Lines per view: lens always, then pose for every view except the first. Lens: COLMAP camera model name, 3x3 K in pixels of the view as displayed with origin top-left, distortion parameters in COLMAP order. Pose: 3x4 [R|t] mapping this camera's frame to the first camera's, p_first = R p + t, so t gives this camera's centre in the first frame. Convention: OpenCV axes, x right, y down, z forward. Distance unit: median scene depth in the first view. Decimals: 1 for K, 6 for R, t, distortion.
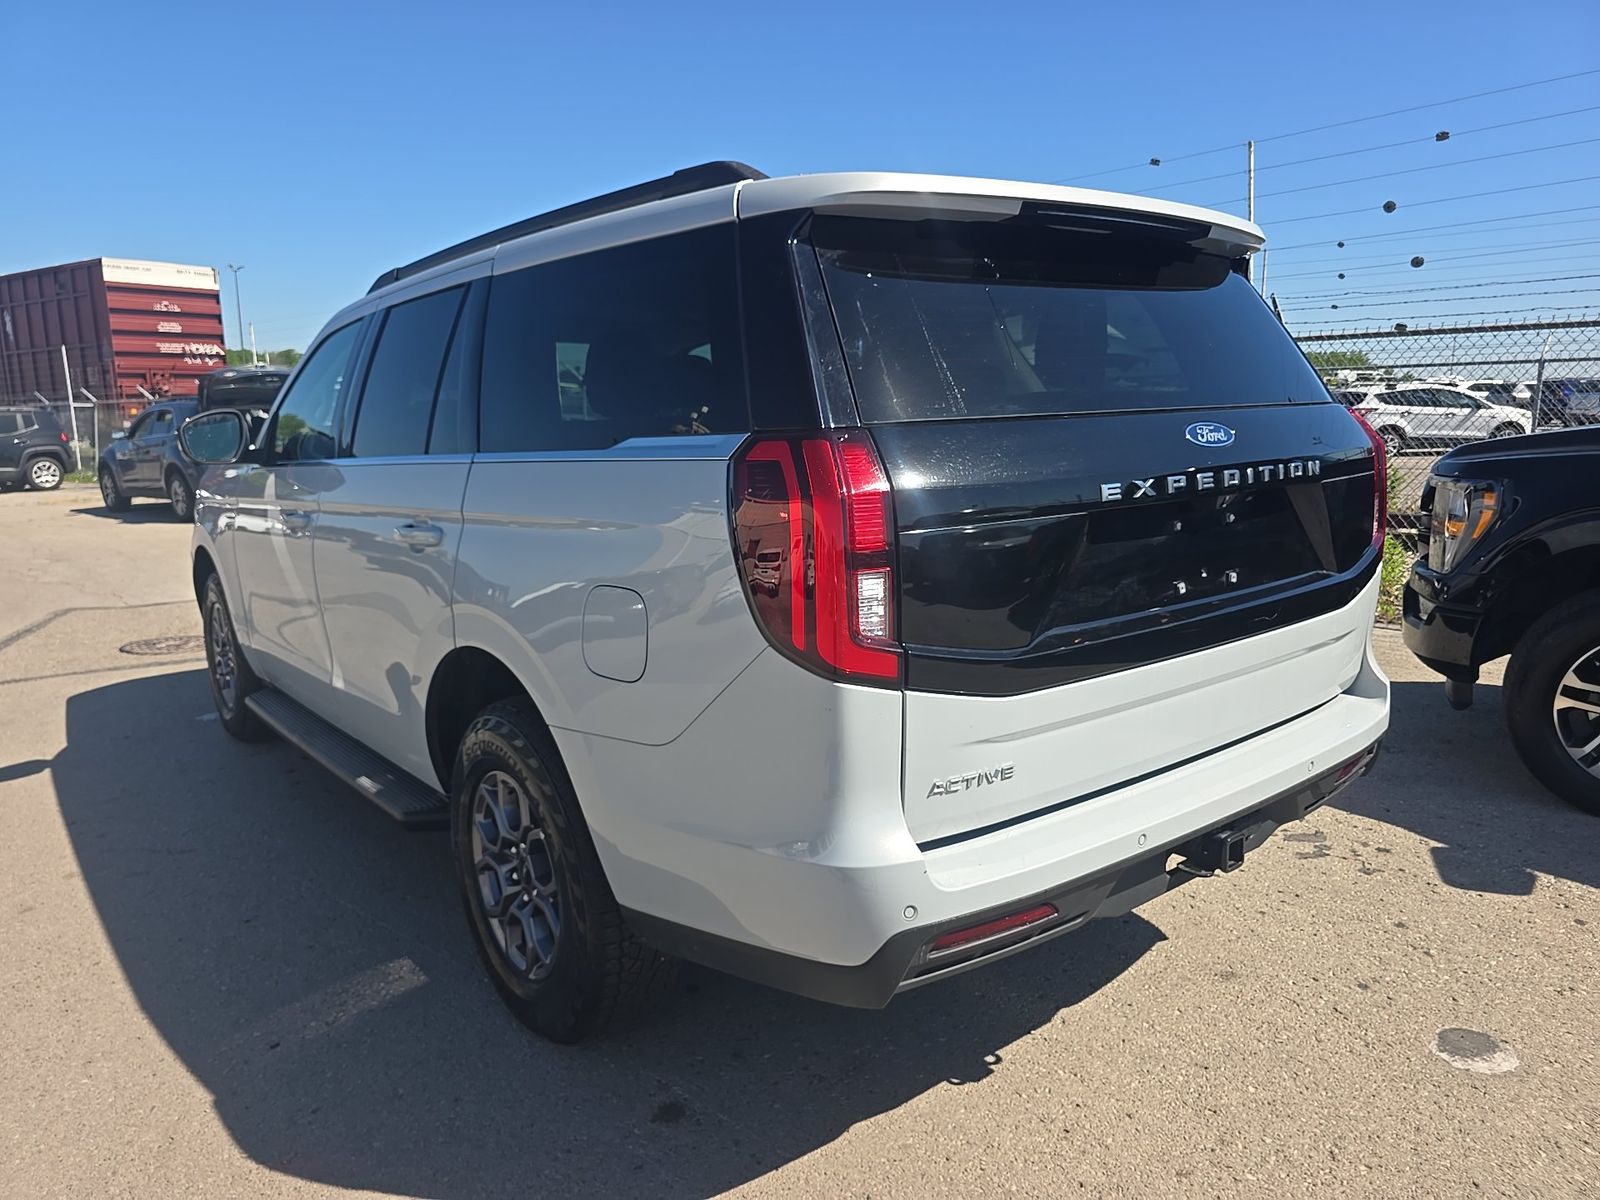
lens RADIAL K [[1062.3, 0, 798.3], [0, 1062.3, 612.2], [0, 0, 1]] dist [0.005709, 0.000650]
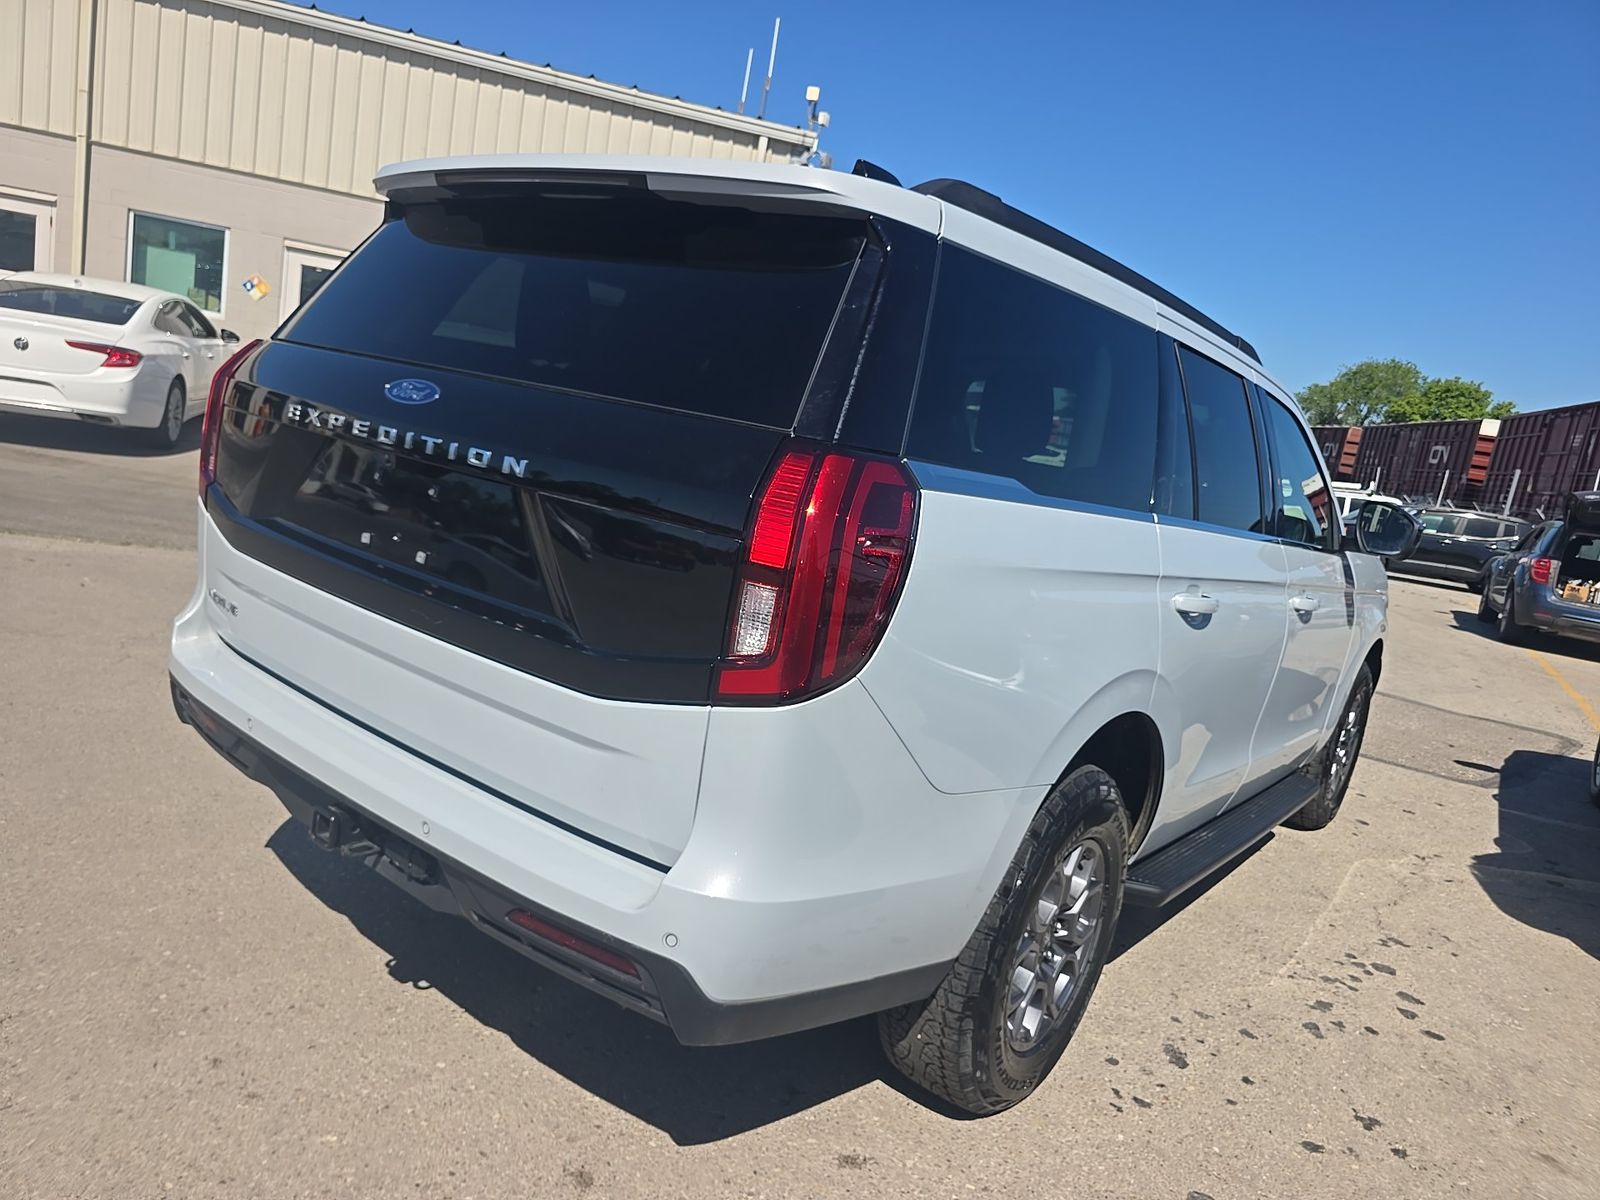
lens RADIAL K [[1079.7, 0, 800.0], [0, 1079.7, 600.0], [0, 0, 1]] dist [0.052035, -0.046489]
pose [[0.270161, 0.239610, -0.932523, 1.416092], [-0.342464, 0.929114, 0.139519, -0.245861], [0.899851, 0.281663, 0.333068, 1.032419]]
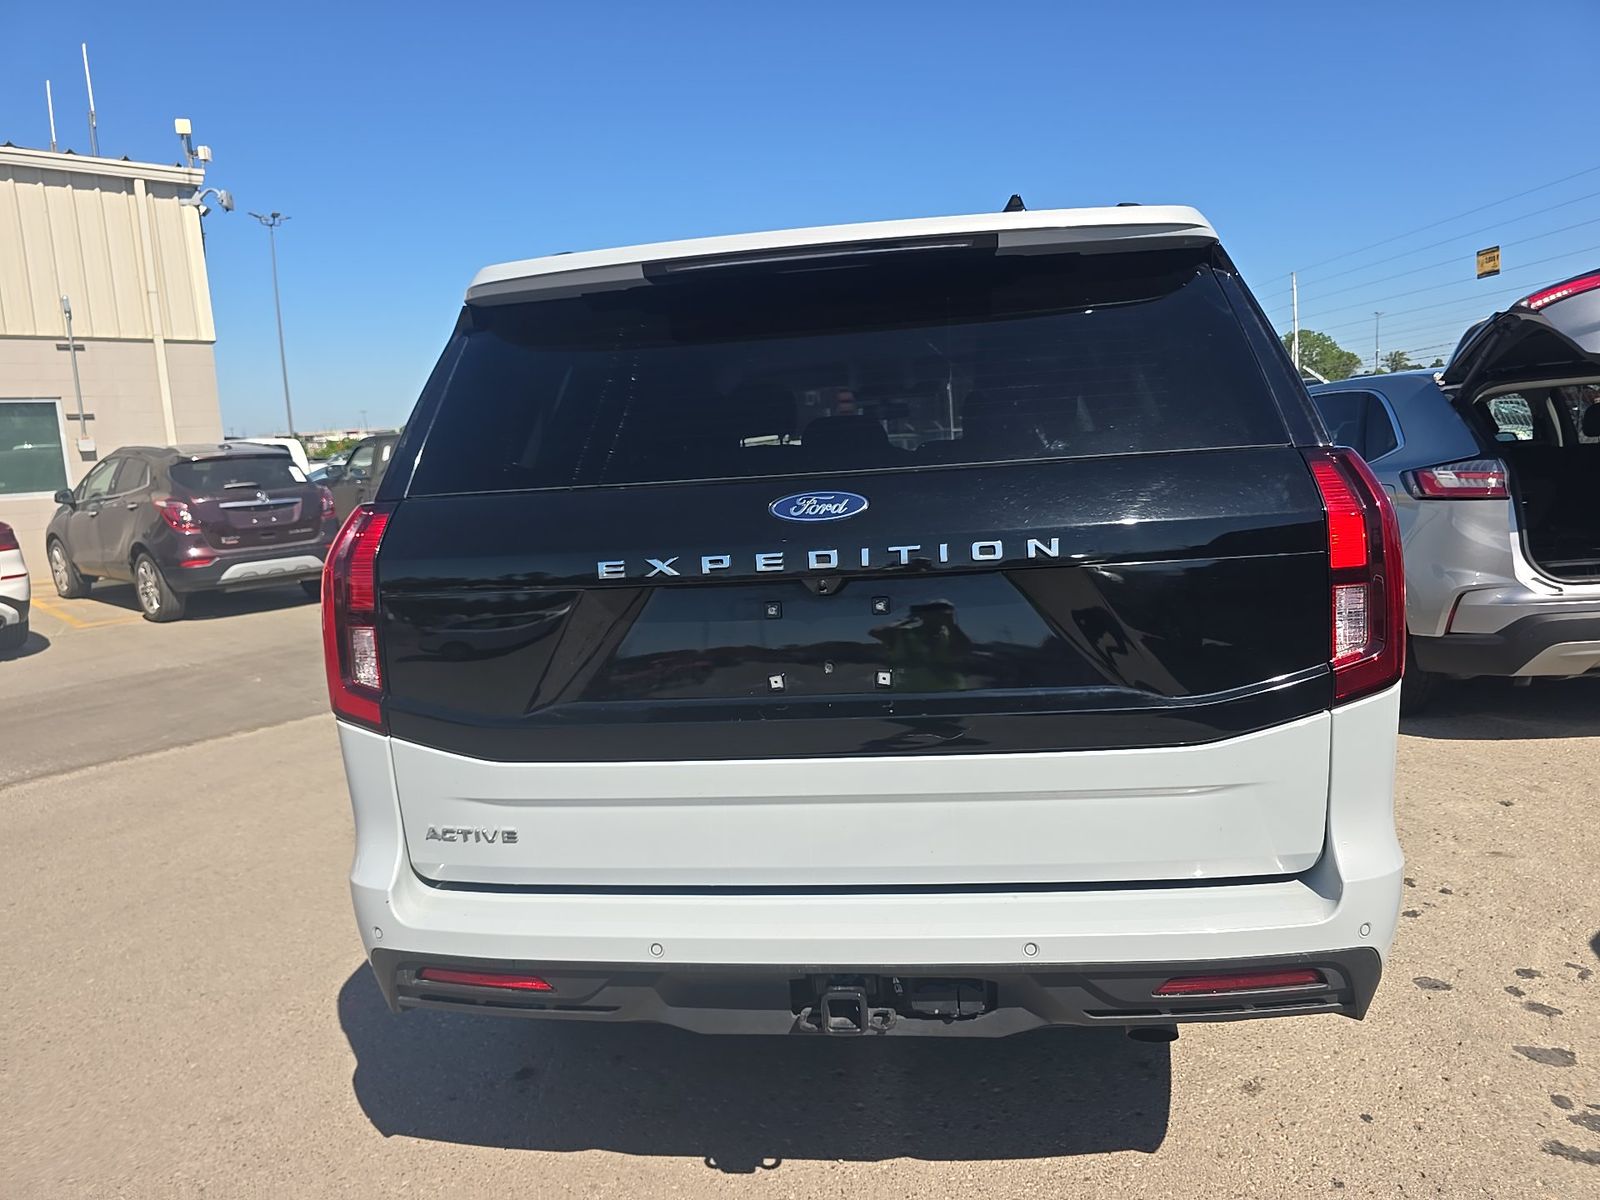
lens RADIAL K [[1067.1, 0, 800.0], [0, 1067.1, 600.0], [0, 0, 1]] dist [0.055157, -0.048159]
pose [[0.727221, 0.084823, -0.681142, 0.953249], [-0.089065, 0.995607, 0.028893, -0.115359], [0.680600, 0.039654, 0.731581, 0.370548]]
